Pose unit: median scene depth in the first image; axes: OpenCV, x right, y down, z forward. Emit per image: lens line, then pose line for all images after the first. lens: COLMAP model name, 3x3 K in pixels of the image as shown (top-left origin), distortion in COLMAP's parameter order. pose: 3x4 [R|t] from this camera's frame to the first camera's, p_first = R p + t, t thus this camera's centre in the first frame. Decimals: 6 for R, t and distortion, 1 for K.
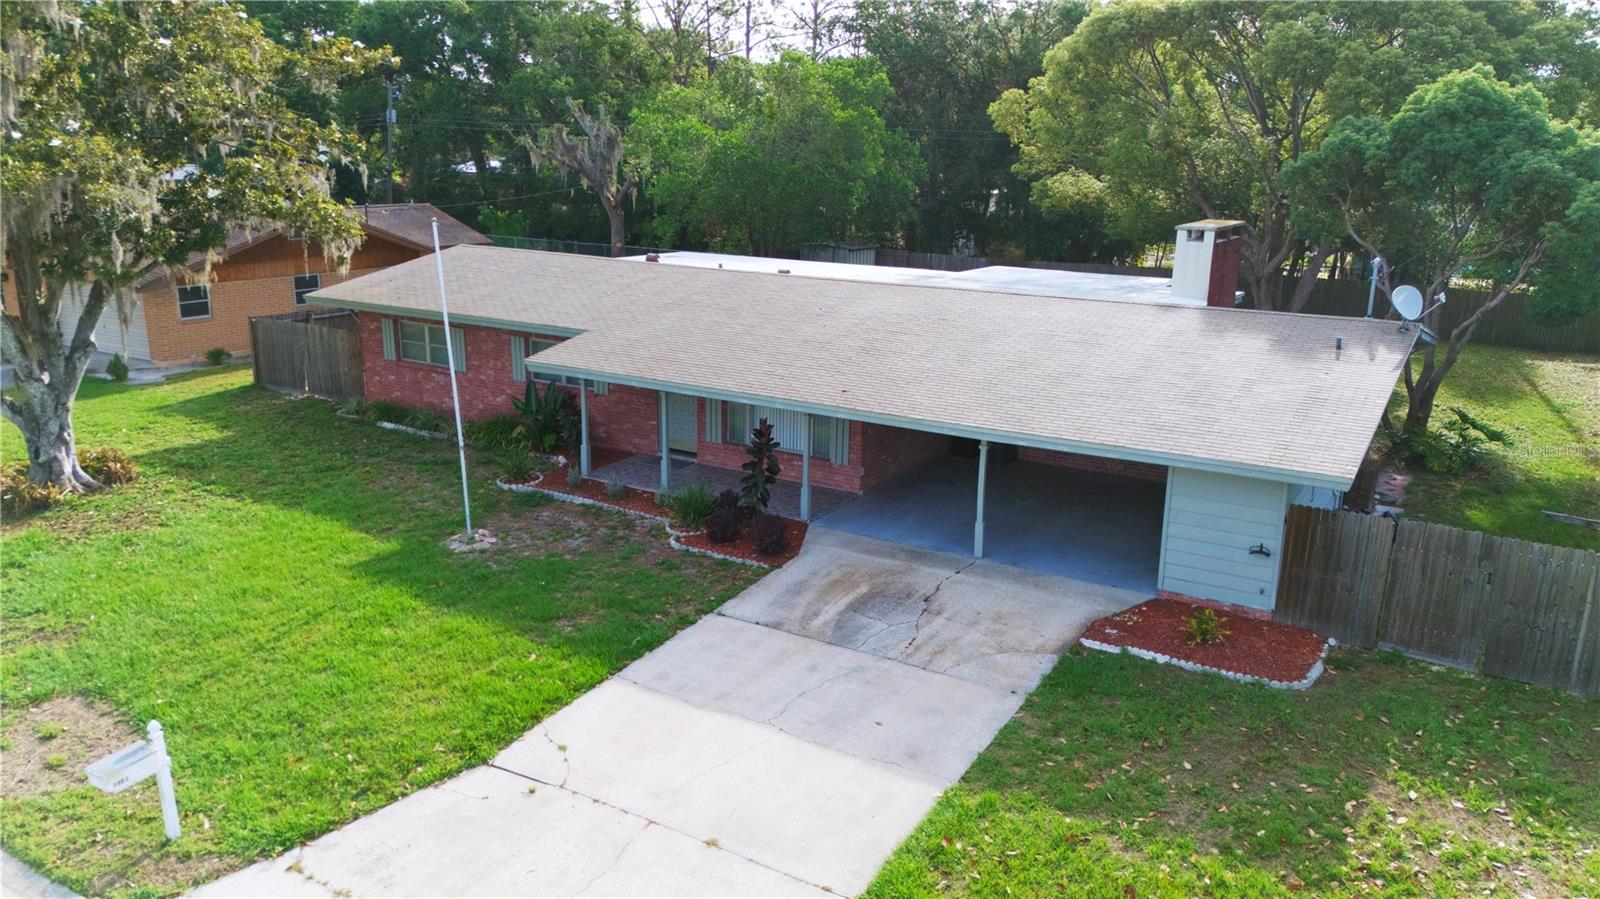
lens RADIAL K [[1179.7, 0, 805.2], [0, 1179.7, 447.6], [0, 0, 1]] dist [0.061231, -0.057078]
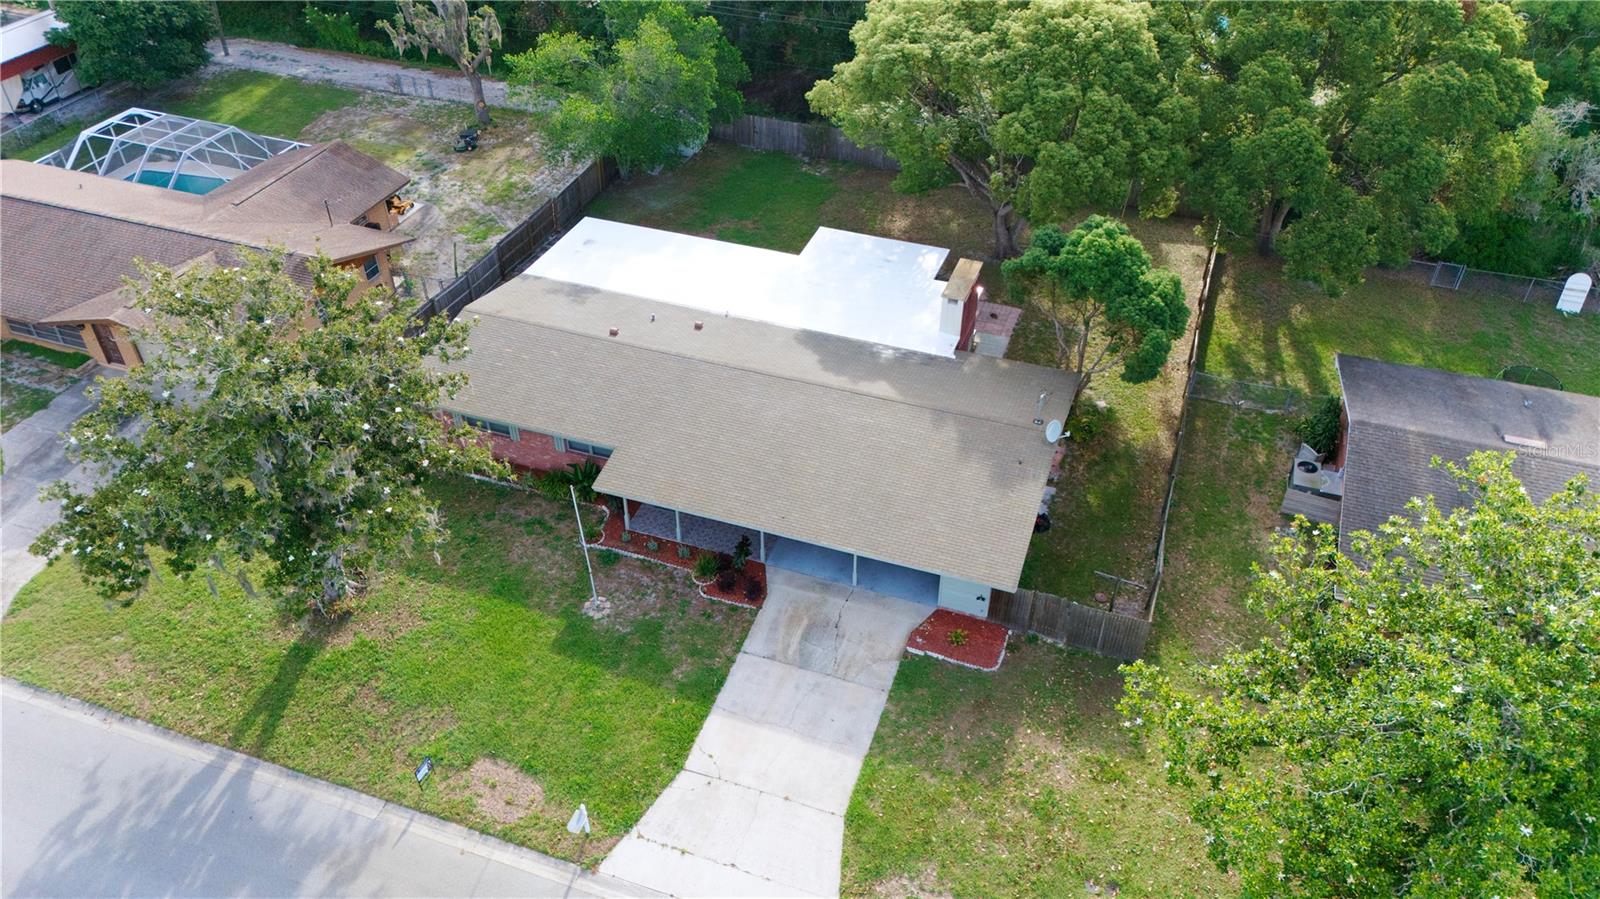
lens RADIAL K [[1179.7, 0, 801.8], [0, 1179.7, 450.5], [0, 0, 1]] dist [0.061231, -0.057078]
pose [[0.978511, -0.141143, 0.150313, -0.233017], [0.066833, 0.906743, 0.416353, -1.045032], [-0.195061, -0.397361, 0.896692, -0.780921]]
